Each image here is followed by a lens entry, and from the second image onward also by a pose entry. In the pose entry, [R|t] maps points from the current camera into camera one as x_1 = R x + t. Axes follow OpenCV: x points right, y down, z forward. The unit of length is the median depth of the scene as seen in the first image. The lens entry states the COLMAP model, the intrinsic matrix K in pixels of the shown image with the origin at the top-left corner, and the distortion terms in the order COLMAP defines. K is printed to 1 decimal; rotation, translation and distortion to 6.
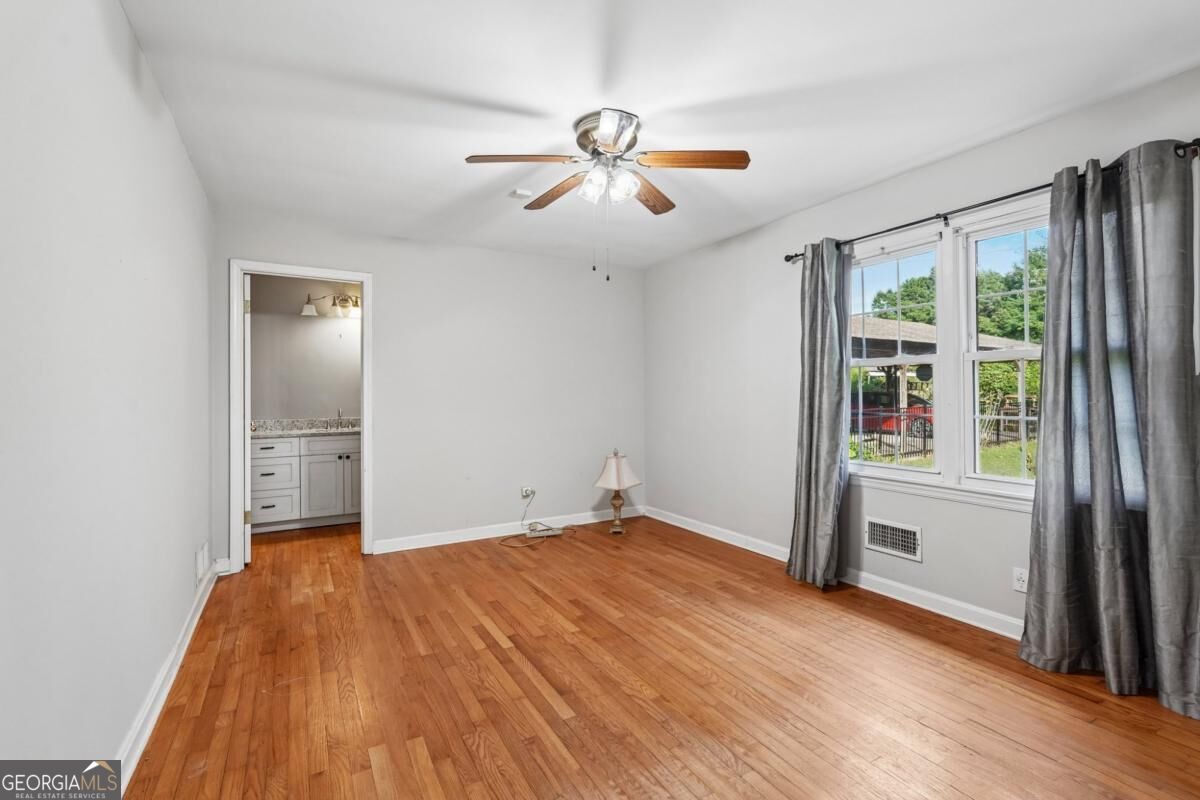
lens RADIAL K [[534.0, 0, 601.6], [0, 534.0, 403.0], [0, 0, 1]] dist [-0.018050, 0.010165]
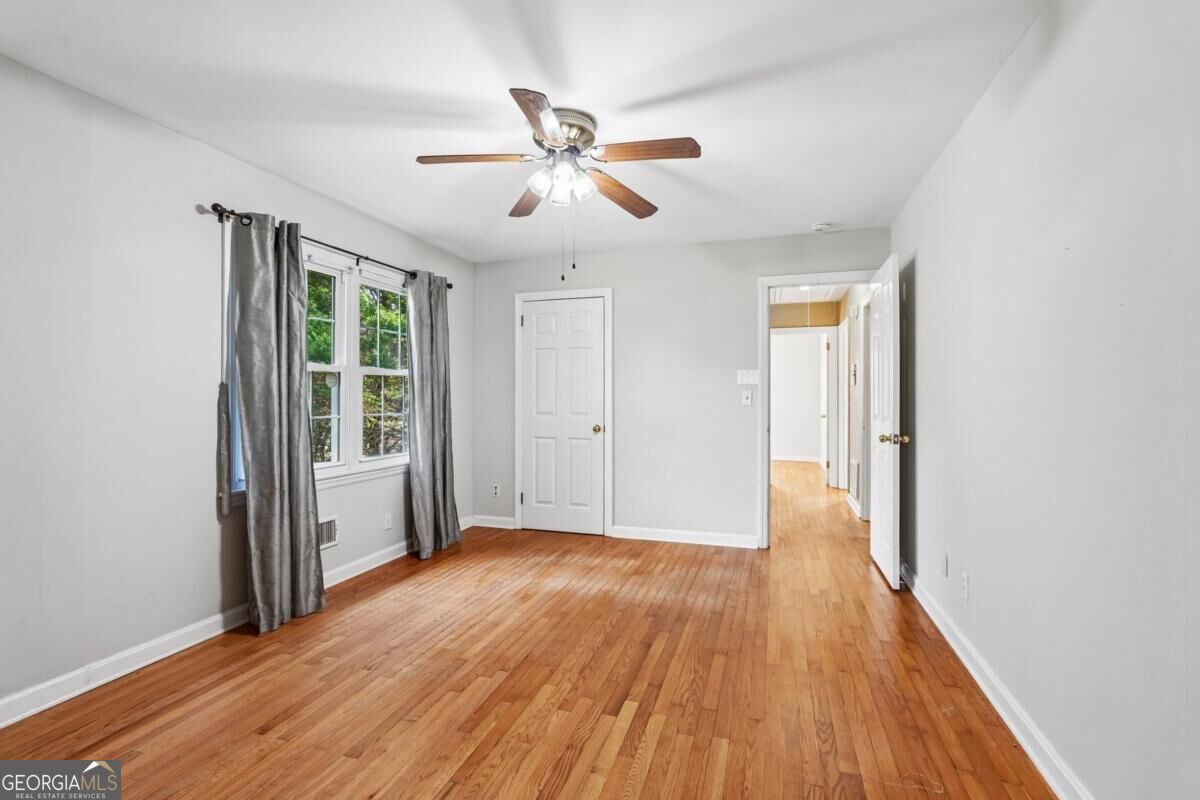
lens RADIAL K [[539.2, 0, 599.3], [0, 539.2, 404.3], [0, 0, 1]] dist [-0.018530, 0.010610]
pose [[-0.669736, -0.001614, 0.742597, -0.686502], [0.019121, 0.999629, 0.019418, -0.016466], [-0.742353, 0.027204, -0.669457, 1.437168]]
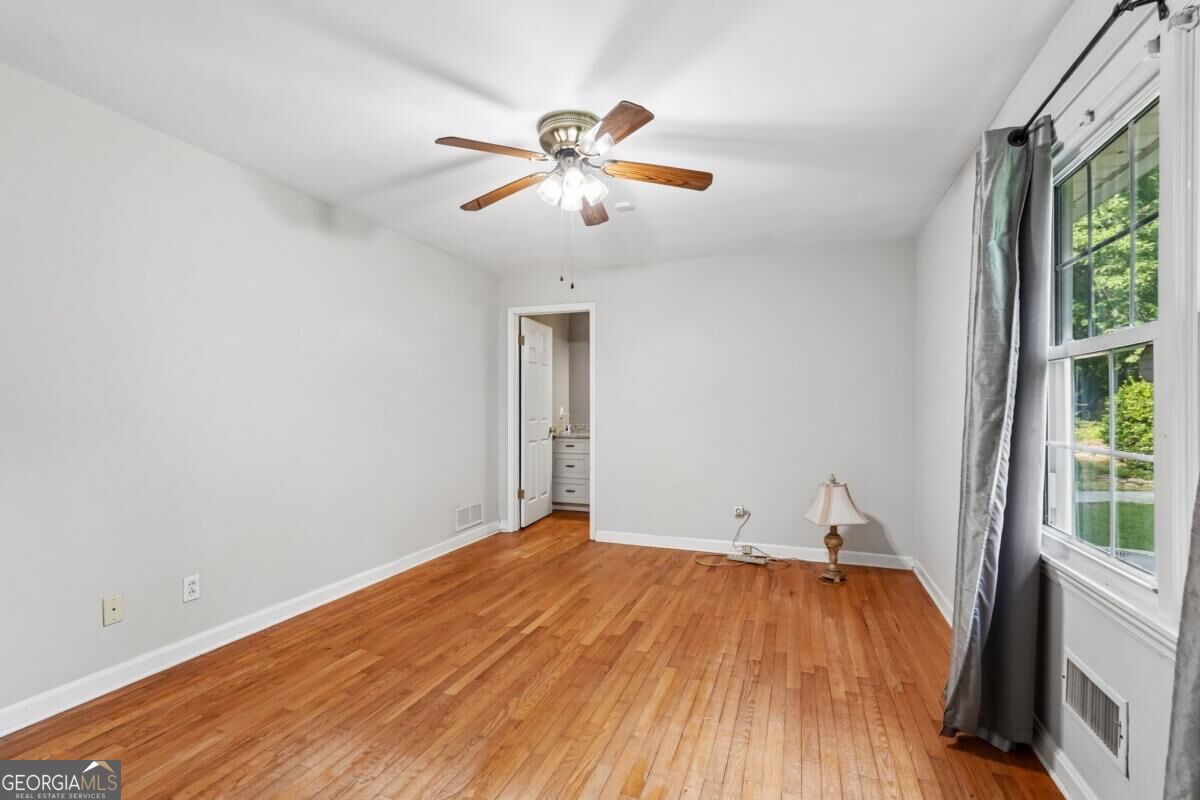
lens RADIAL K [[534.0, 0, 601.6], [0, 534.0, 403.0], [0, 0, 1]] dist [-0.018050, 0.010165]
pose [[0.636539, 0.003028, -0.771239, 0.713497], [-0.018484, 0.999765, -0.011330, -0.011207], [0.771023, 0.021467, 0.636445, 0.369840]]
